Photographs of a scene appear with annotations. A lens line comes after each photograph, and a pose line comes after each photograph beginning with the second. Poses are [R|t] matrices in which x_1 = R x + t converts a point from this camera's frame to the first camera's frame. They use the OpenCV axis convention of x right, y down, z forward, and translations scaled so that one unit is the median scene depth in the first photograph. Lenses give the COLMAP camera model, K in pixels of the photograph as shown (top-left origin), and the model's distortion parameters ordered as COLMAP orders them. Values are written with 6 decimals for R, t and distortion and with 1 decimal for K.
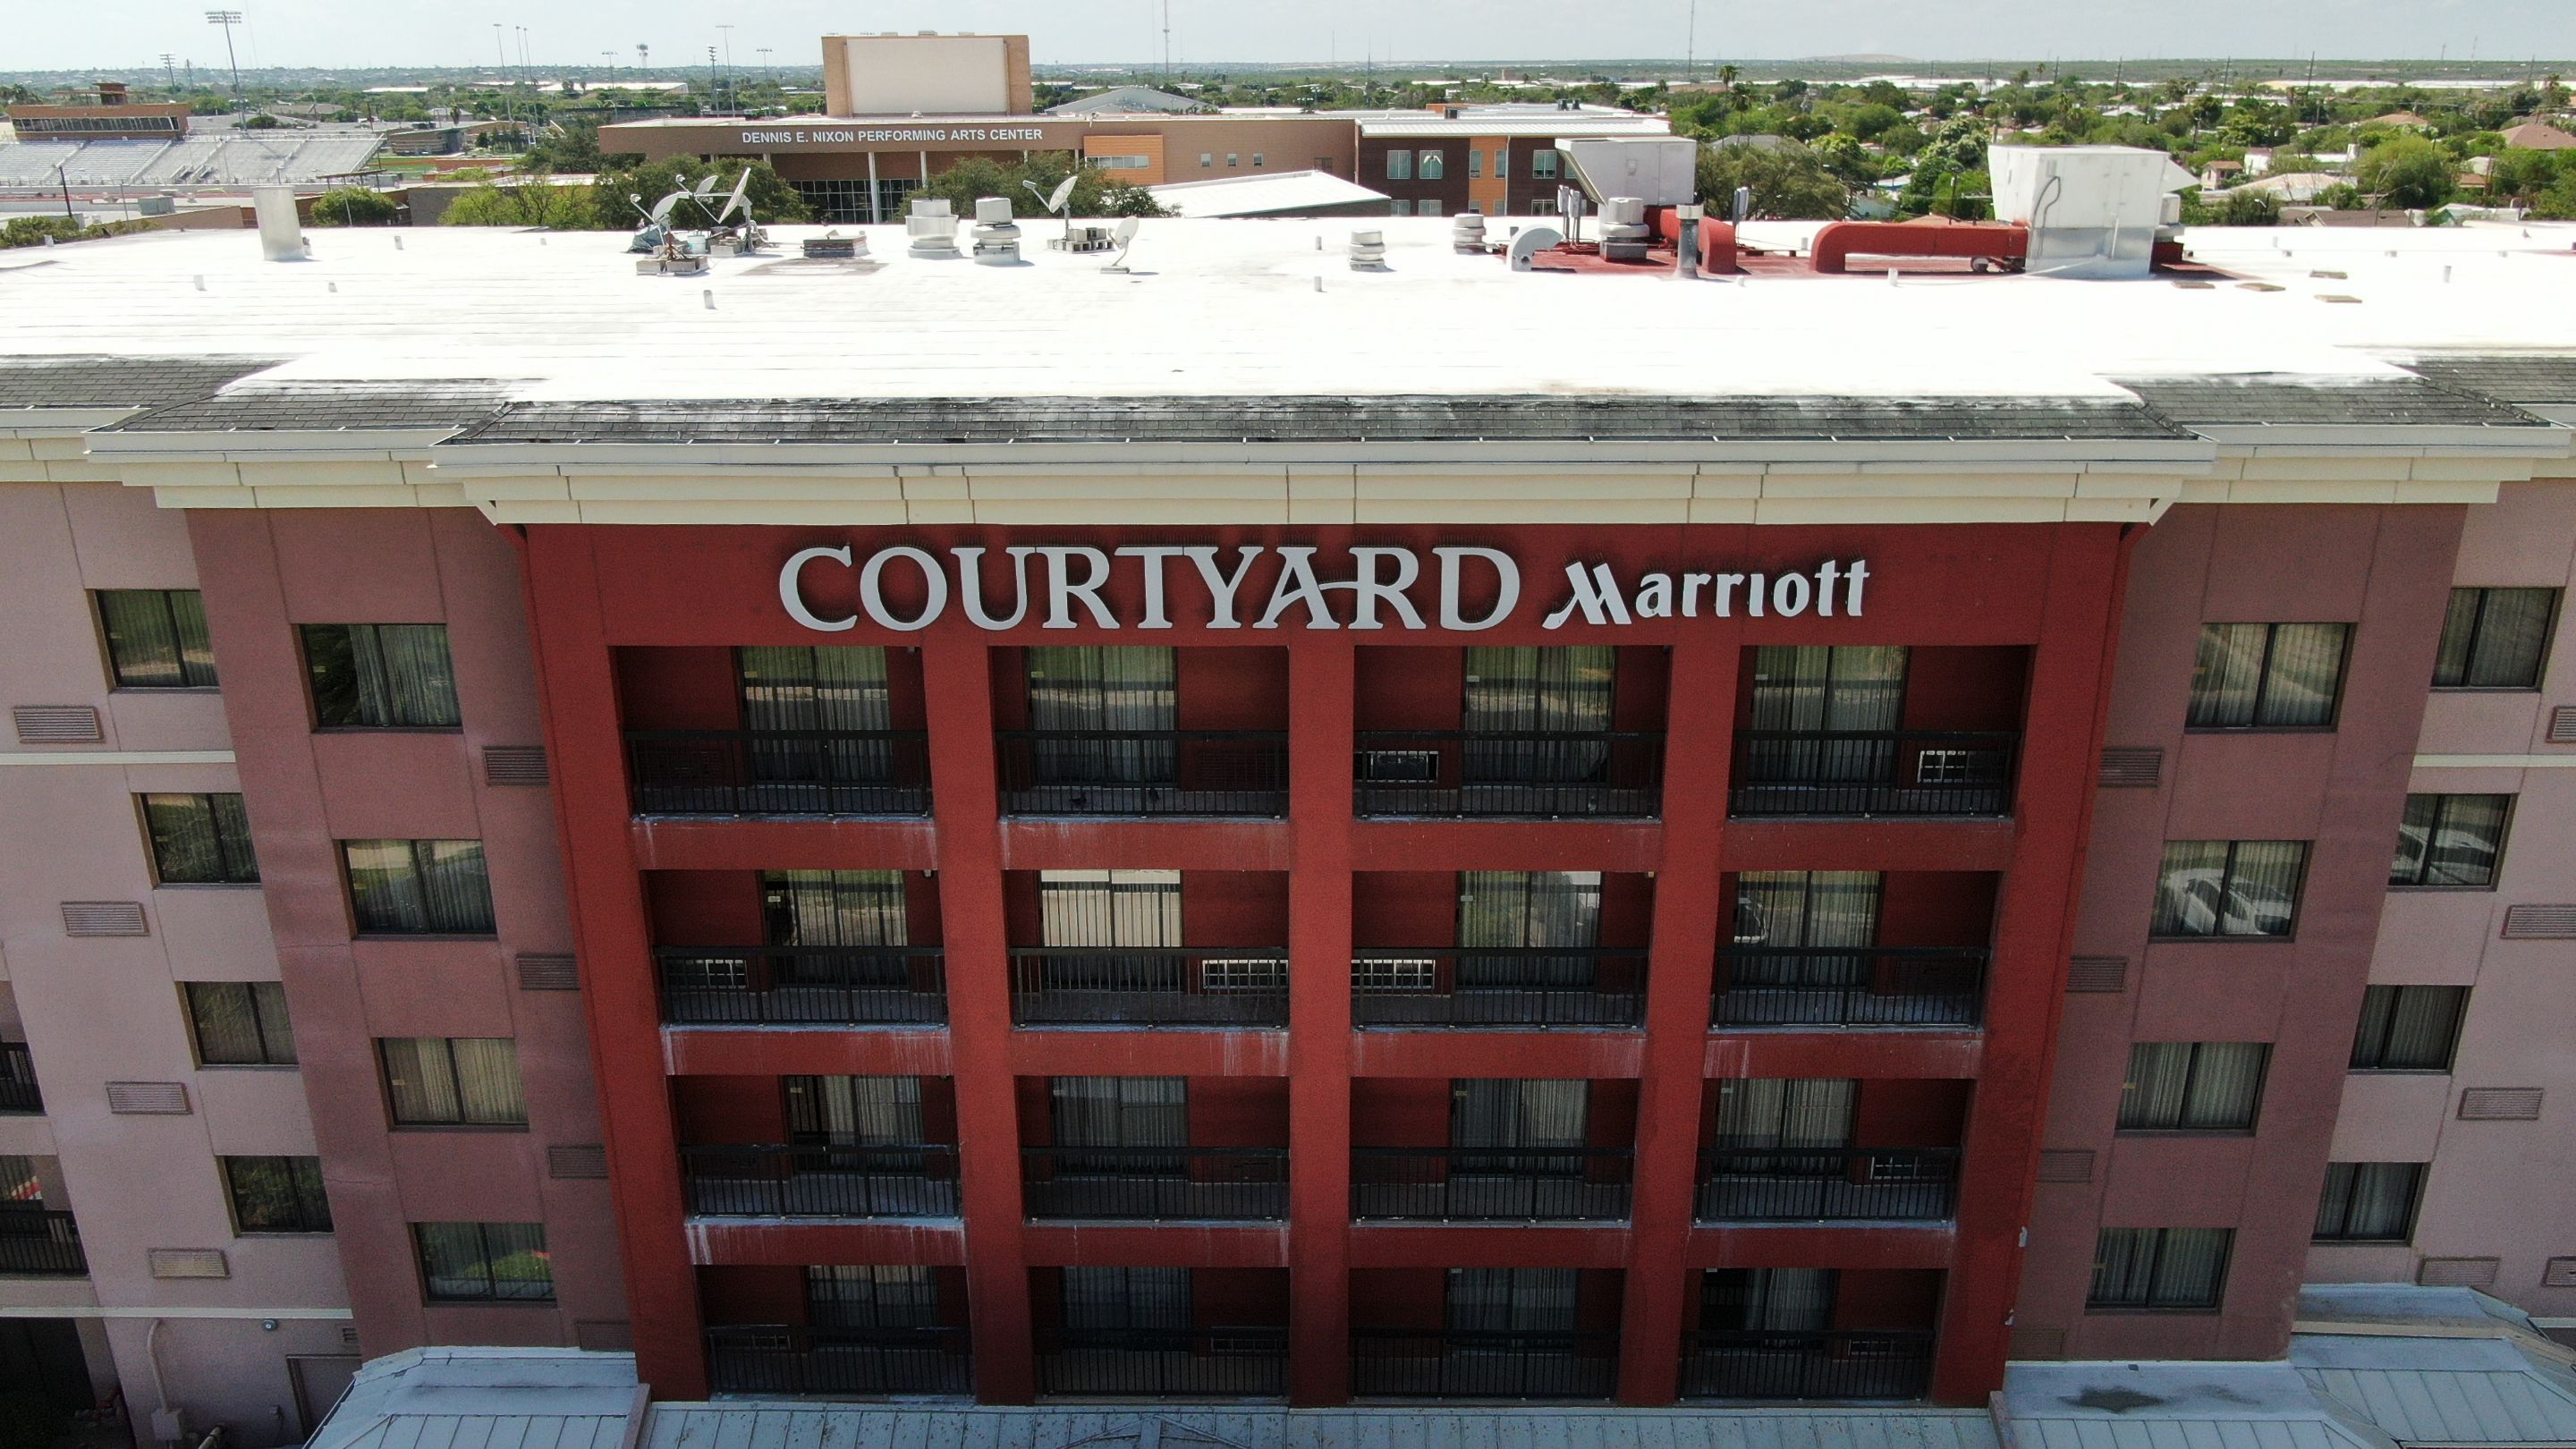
lens RADIAL K [[1847.1, 0, 1297.0], [0, 1847.1, 728.8], [0, 0, 1]] dist [-0.022077, 0.013671]
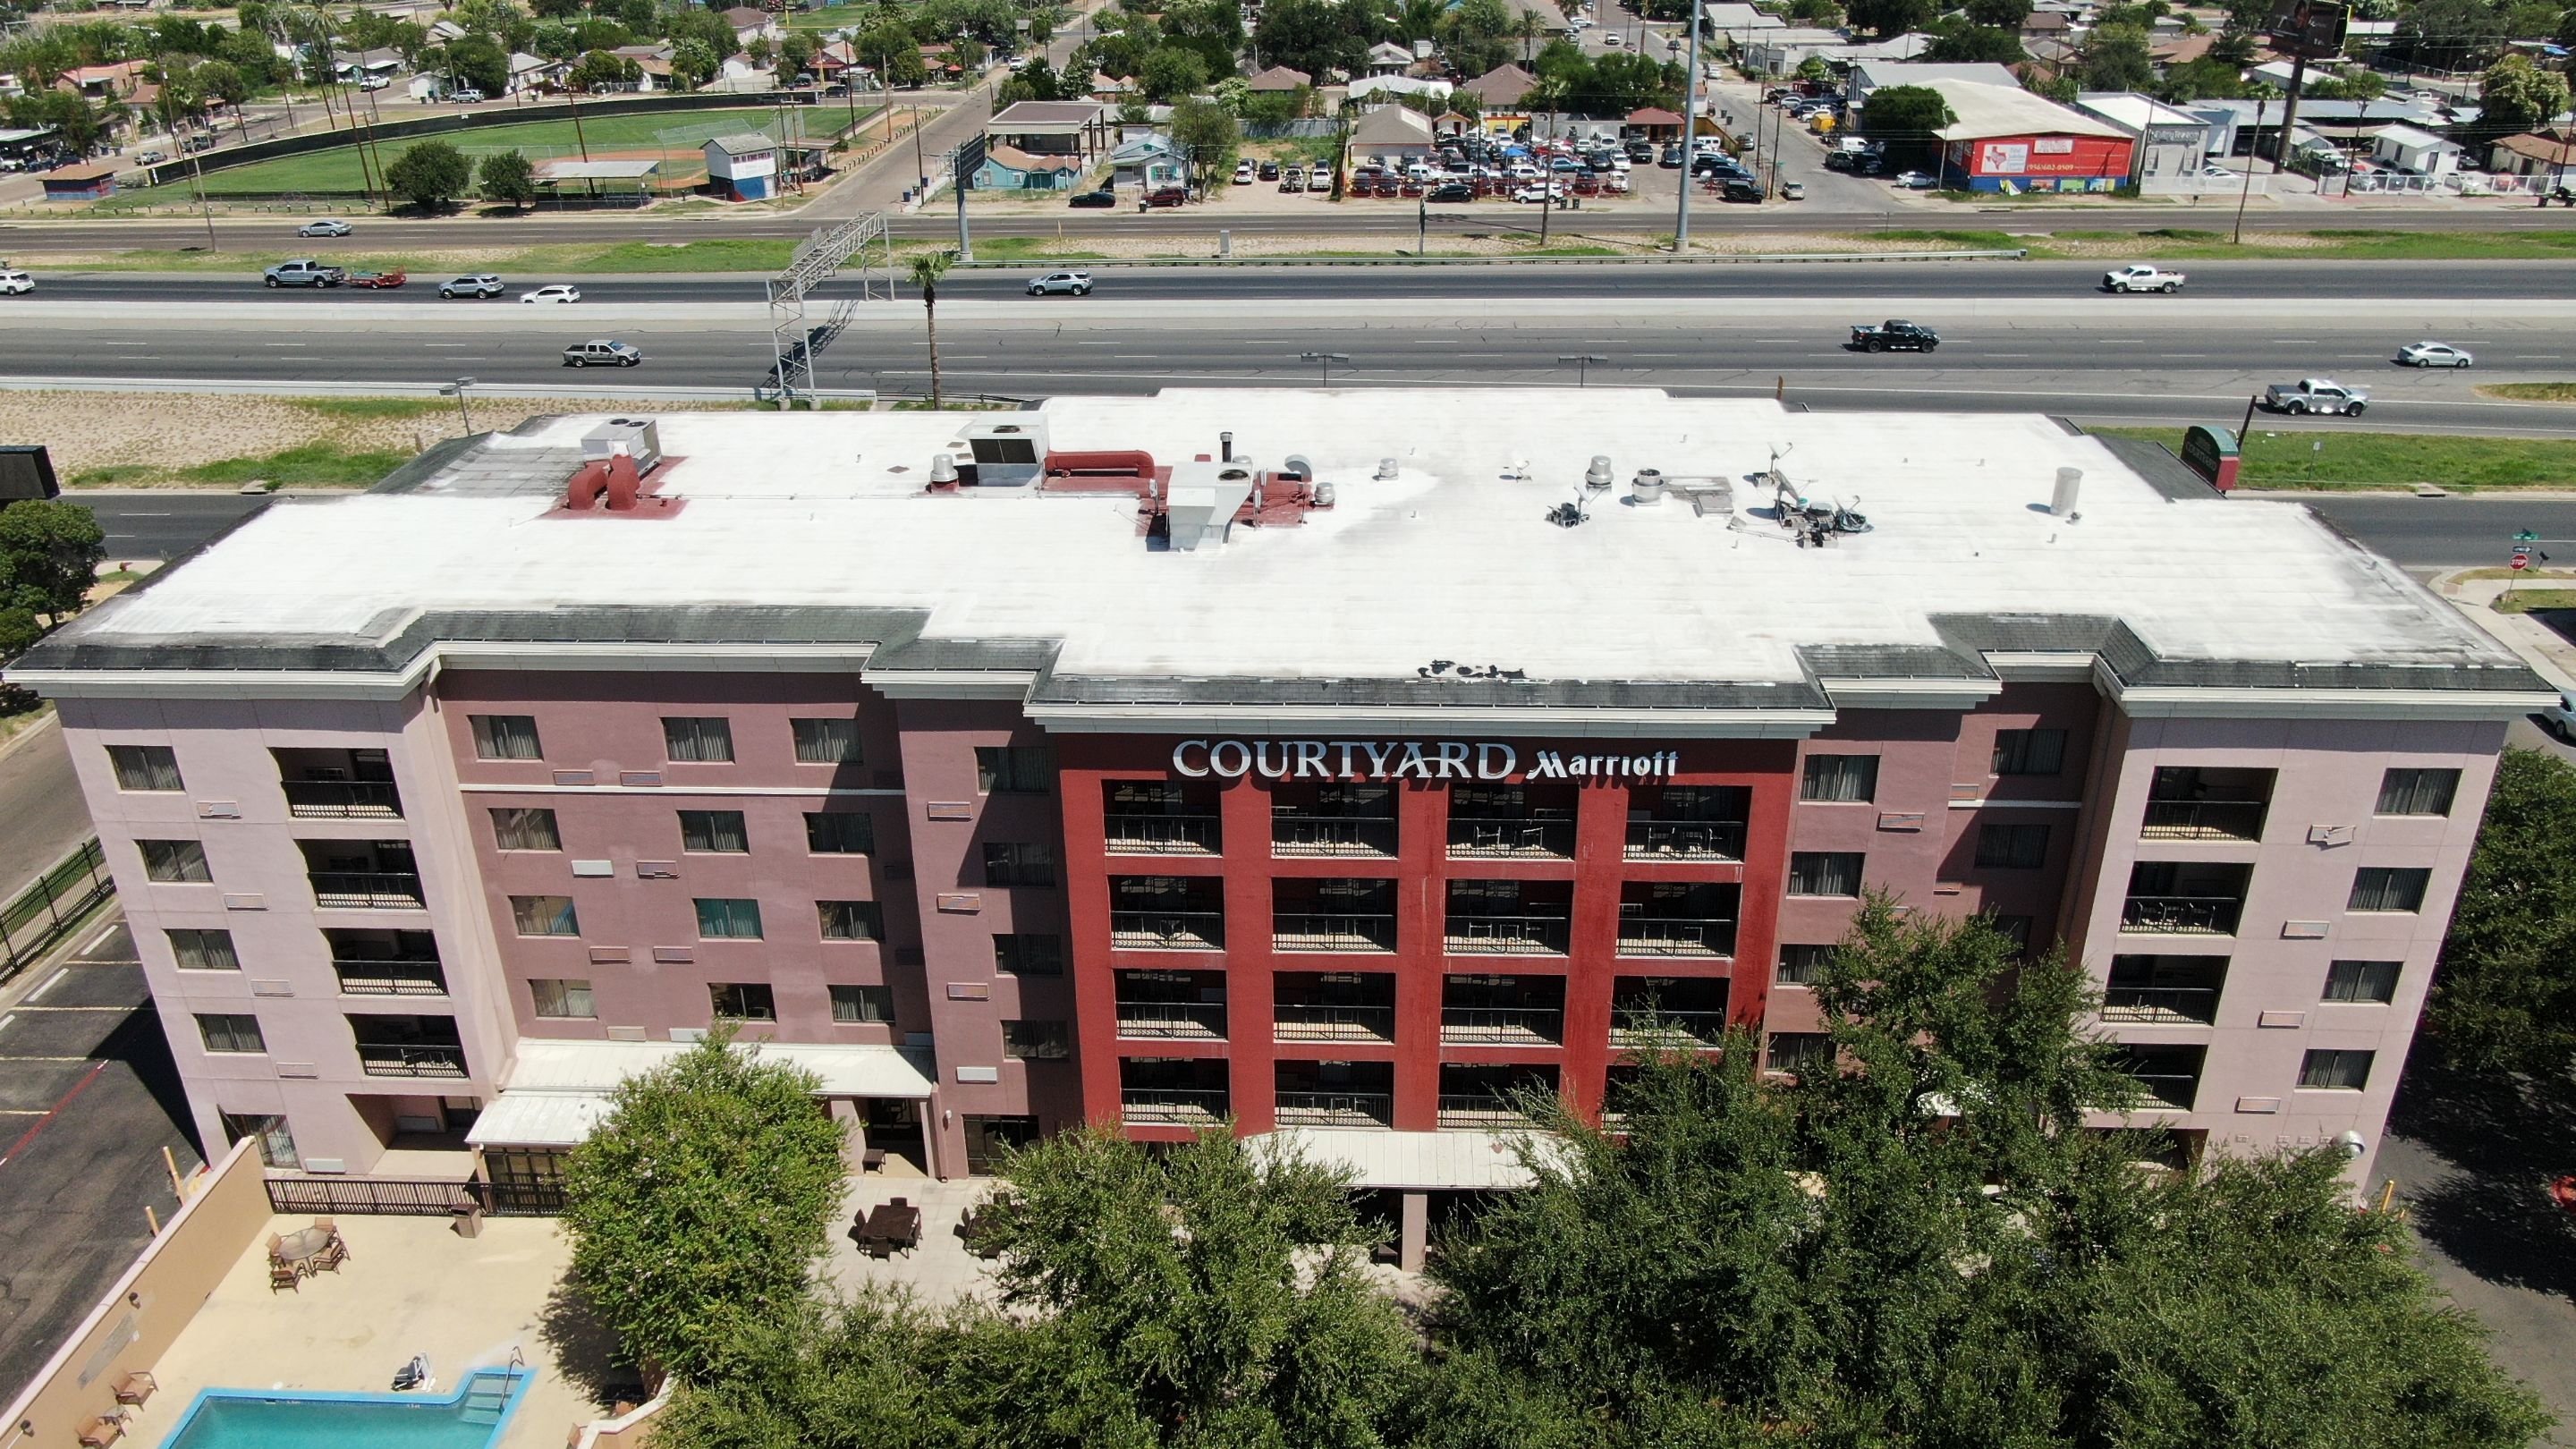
lens RADIAL K [[1847.1, 0, 1297.0], [0, 1847.1, 728.8], [0, 0, 1]] dist [-0.022077, 0.013671]
pose [[0.999574, 0.009203, -0.027686, -0.075724], [-0.005966, 0.993371, 0.114796, -0.358785], [0.028559, -0.114582, 0.993003, -1.147299]]
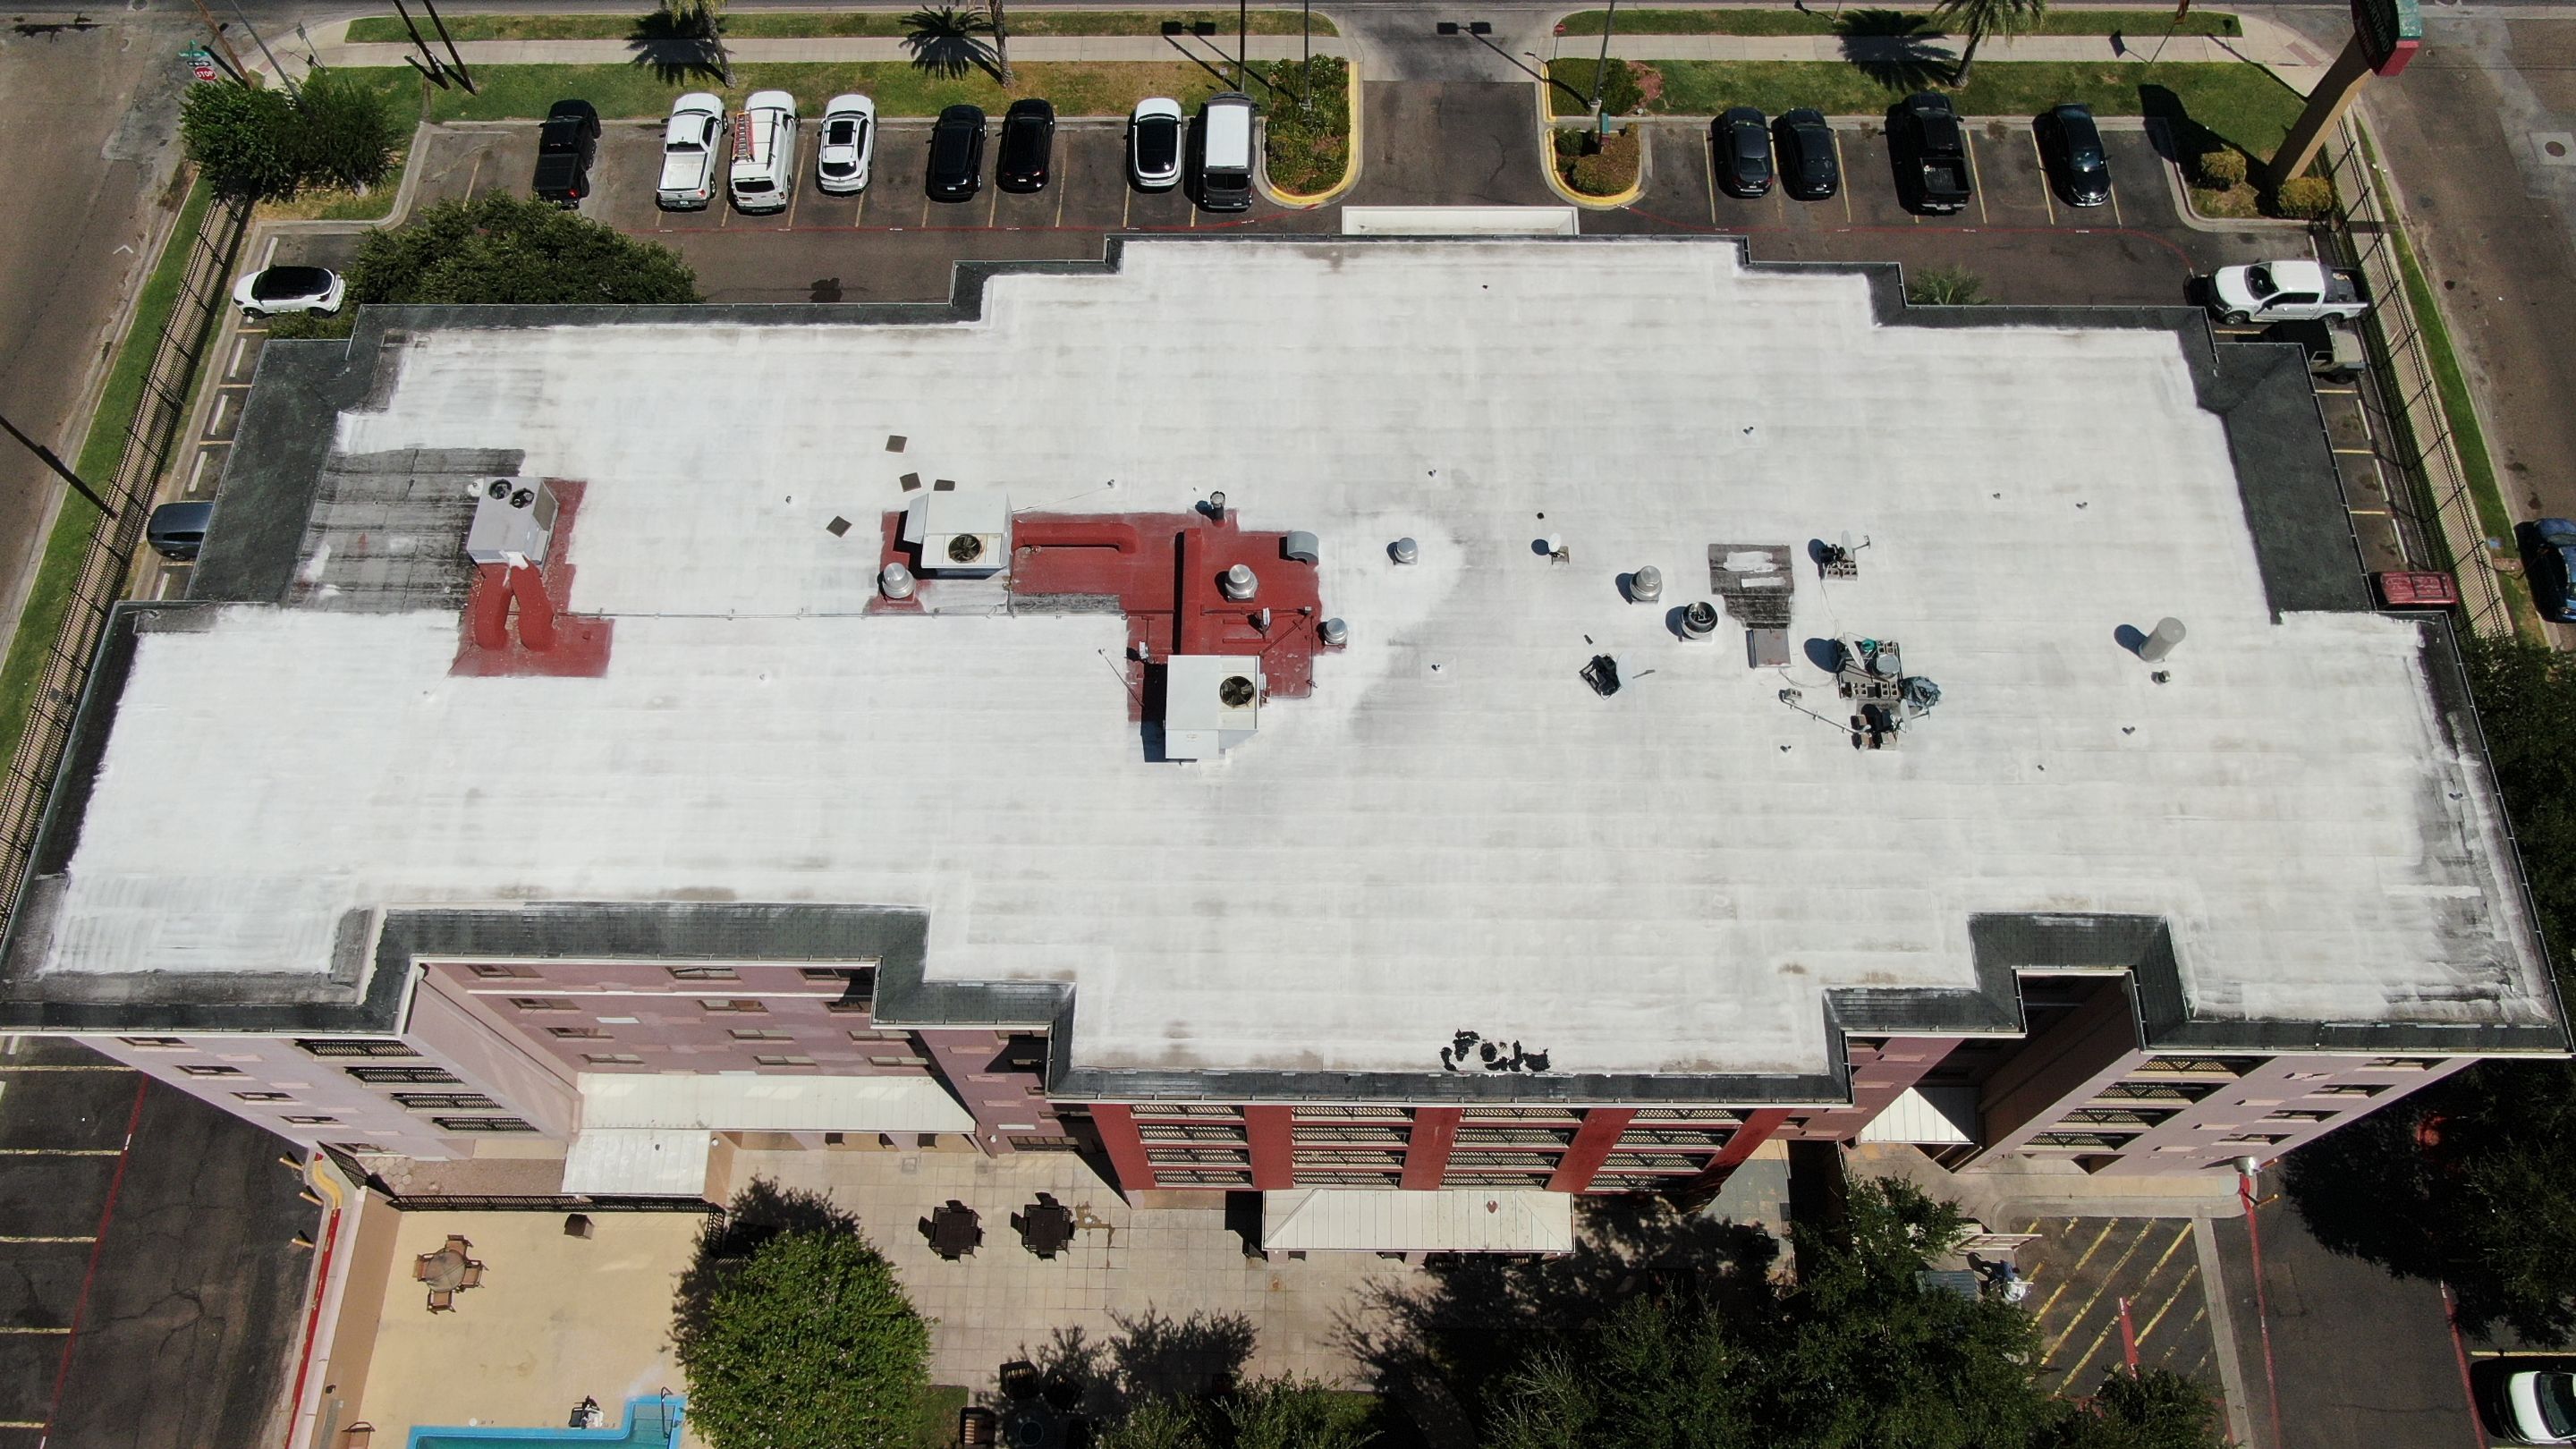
lens RADIAL K [[1847.1, 0, 1297.0], [0, 1847.1, 728.8], [0, 0, 1]] dist [-0.022077, 0.013671]
pose [[0.999999, -0.001189, -0.000118, -0.159896], [0.000927, 0.710249, 0.703950, -1.930210], [-0.000753, -0.703949, 0.710250, -0.250076]]
